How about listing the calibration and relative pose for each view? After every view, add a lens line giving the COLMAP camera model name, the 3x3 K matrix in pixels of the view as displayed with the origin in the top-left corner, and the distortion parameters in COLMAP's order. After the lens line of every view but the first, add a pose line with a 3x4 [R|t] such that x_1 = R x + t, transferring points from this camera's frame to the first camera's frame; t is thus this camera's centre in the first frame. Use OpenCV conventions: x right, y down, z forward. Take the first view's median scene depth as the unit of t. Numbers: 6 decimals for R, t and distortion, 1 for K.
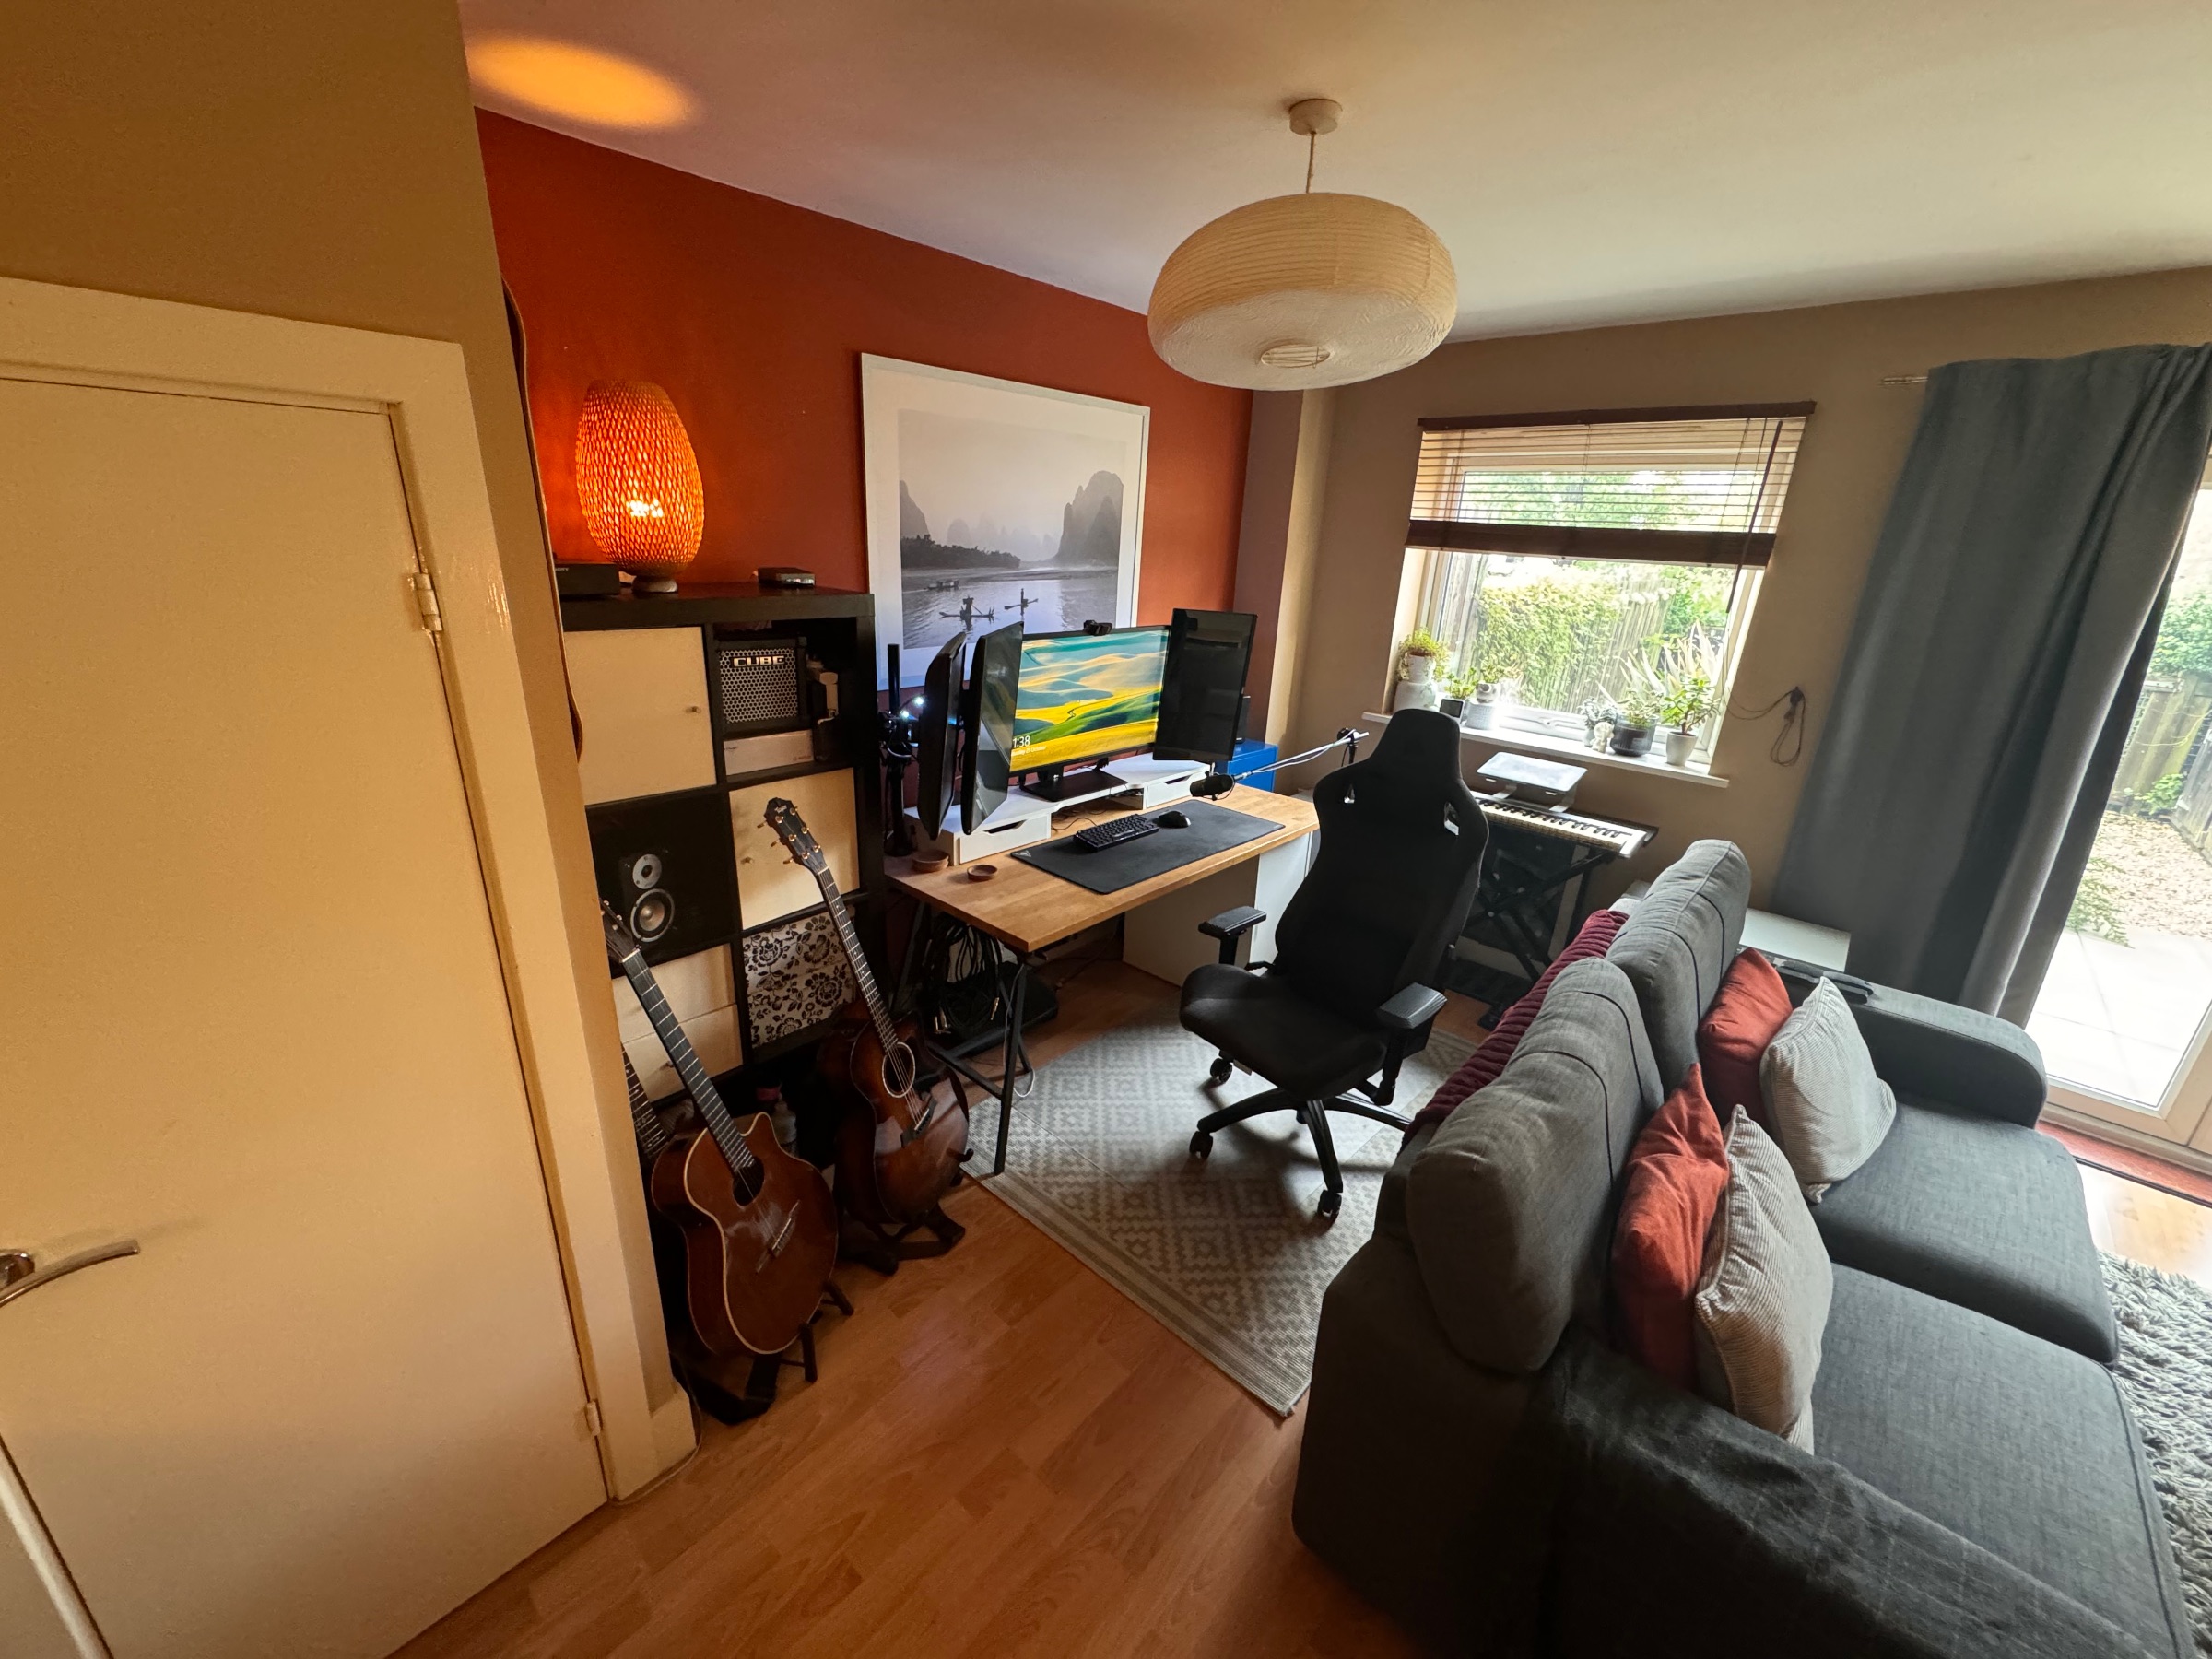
lens RADIAL K [[881.4, 0, 1106.0], [0, 881.4, 829.5], [0, 0, 1]] dist [0.001865, -0.000508]
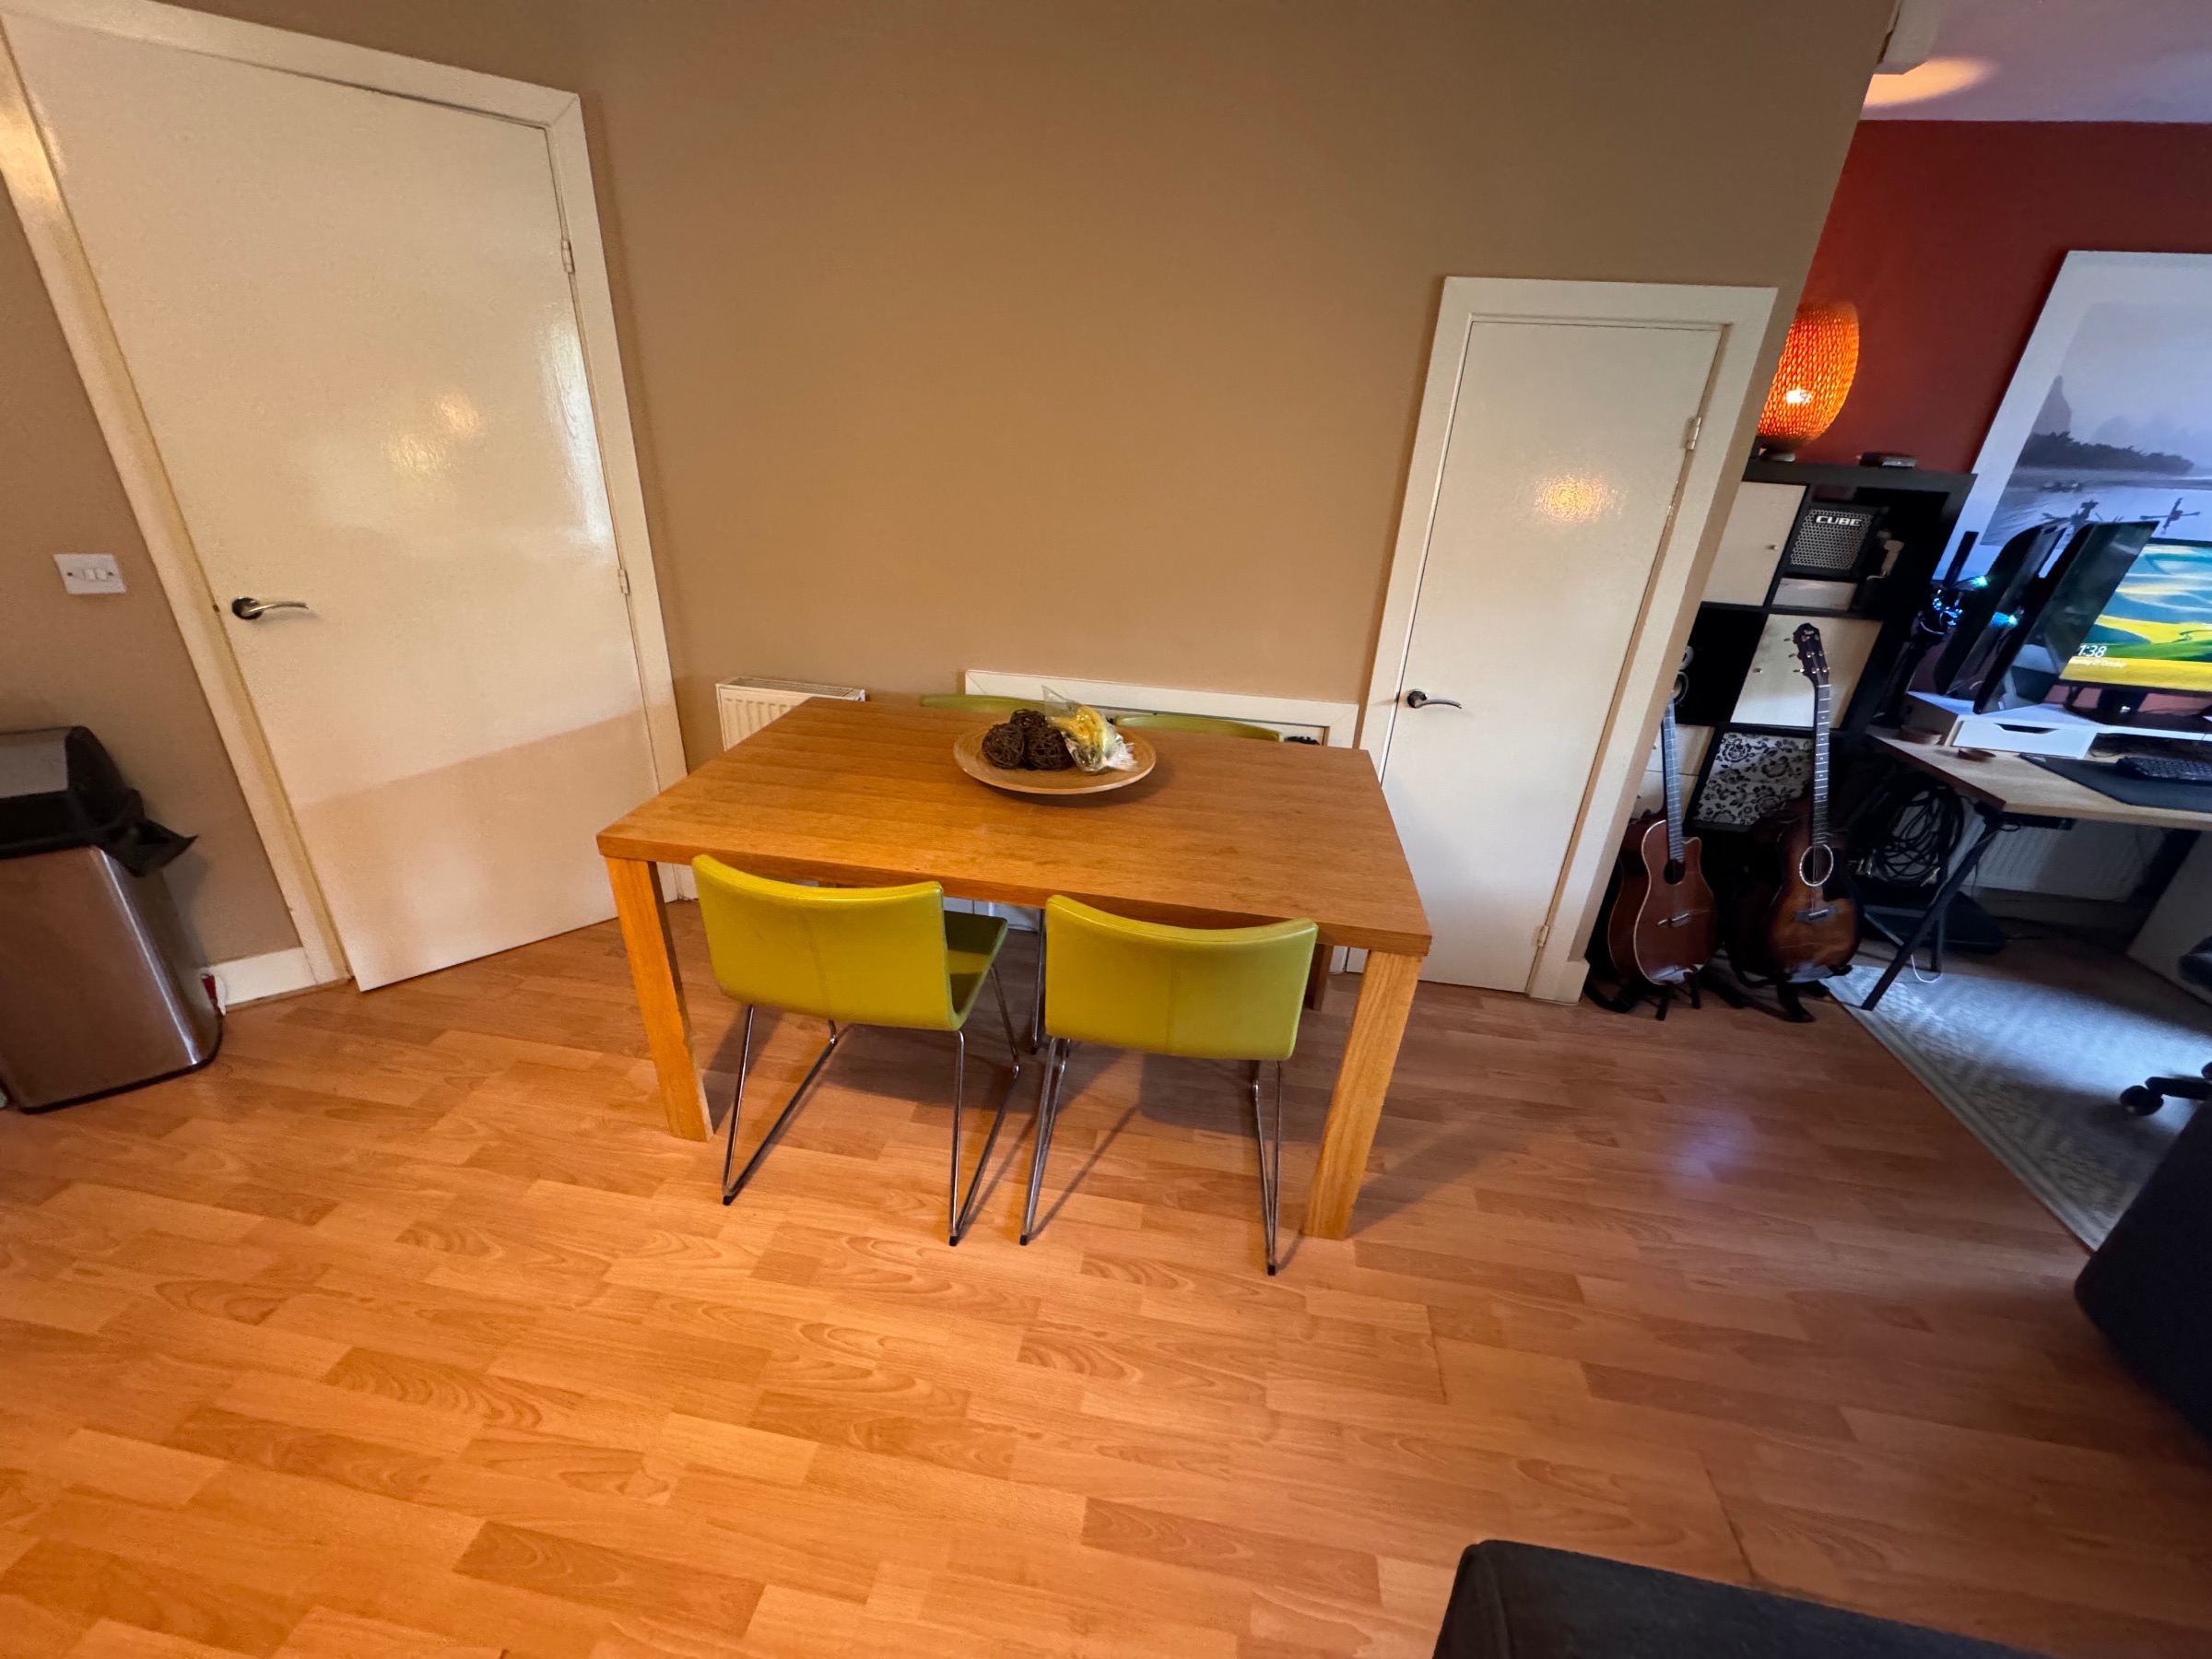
lens RADIAL K [[881.4, 0, 1106.0], [0, 881.4, 829.5], [0, 0, 1]] dist [0.001865, -0.000508]
pose [[0.559755, 0.336396, -0.757306, 0.118307], [-0.294974, 0.934920, 0.197266, 0.255677], [0.774380, 0.112965, 0.622555, -0.506913]]
